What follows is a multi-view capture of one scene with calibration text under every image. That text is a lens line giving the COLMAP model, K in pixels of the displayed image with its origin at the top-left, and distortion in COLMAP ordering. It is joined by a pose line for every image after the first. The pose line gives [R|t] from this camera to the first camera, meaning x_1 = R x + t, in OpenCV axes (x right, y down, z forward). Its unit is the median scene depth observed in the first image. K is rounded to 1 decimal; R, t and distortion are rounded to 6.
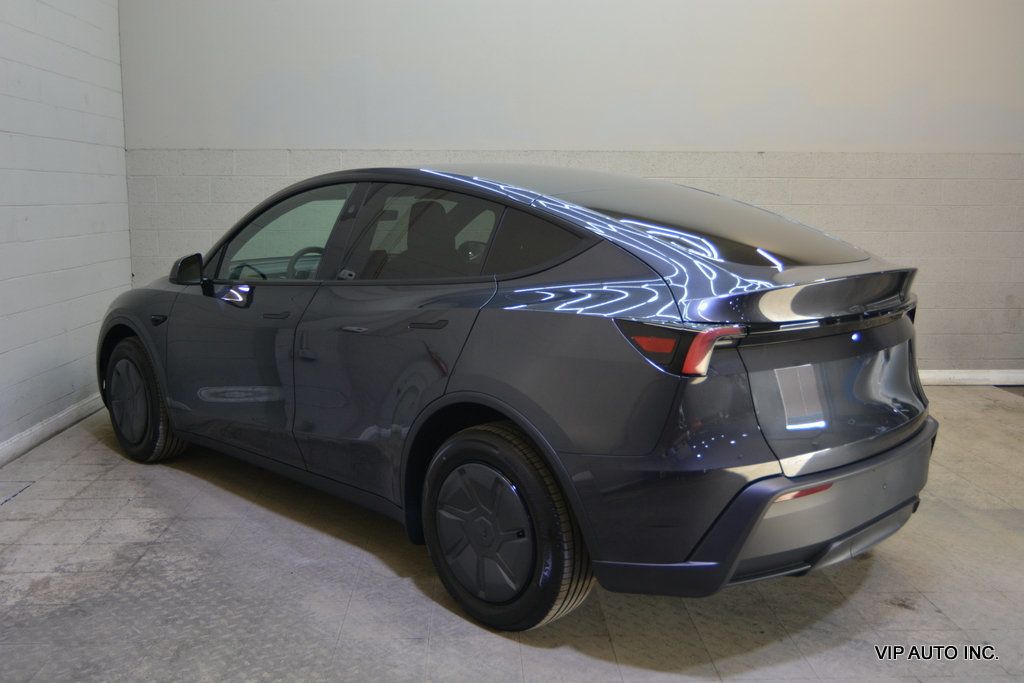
lens RADIAL K [[970.4, 0, 497.7], [0, 970.4, 360.5], [0, 0, 1]] dist [-0.018899, 0.000000]
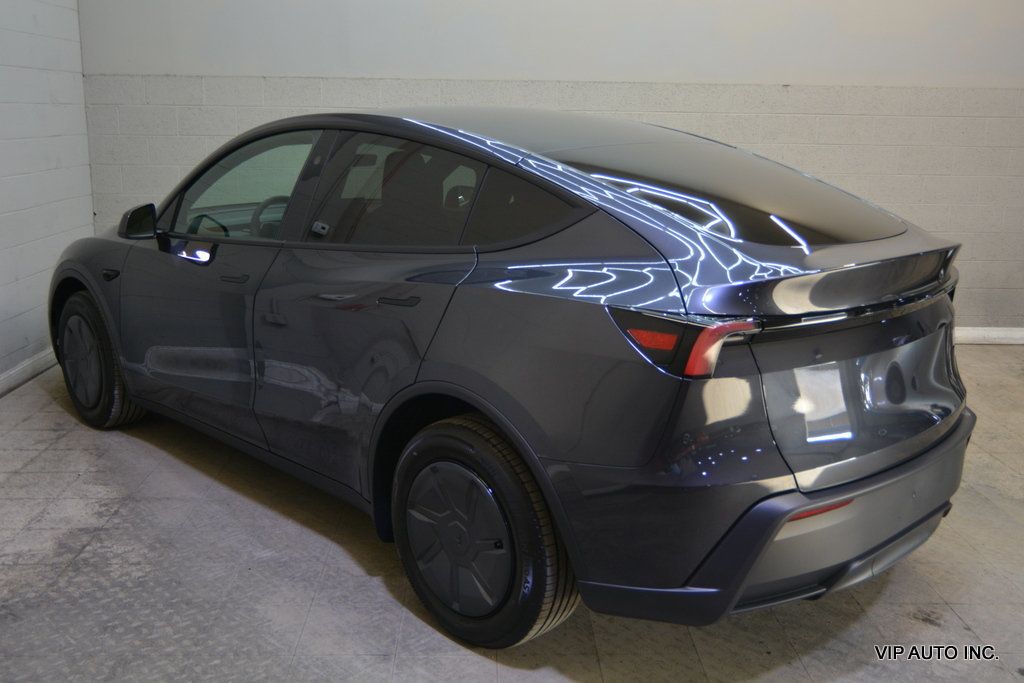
lens RADIAL K [[993.2, 0, 502.3], [0, 993.2, 350.8], [0, 0, 1]] dist [-0.010530, 0.000000]
pose [[0.999903, 0.012696, -0.005644, 0.026584], [-0.012241, 0.997152, 0.074416, -0.057125], [0.006573, -0.074339, 0.997211, 0.097097]]
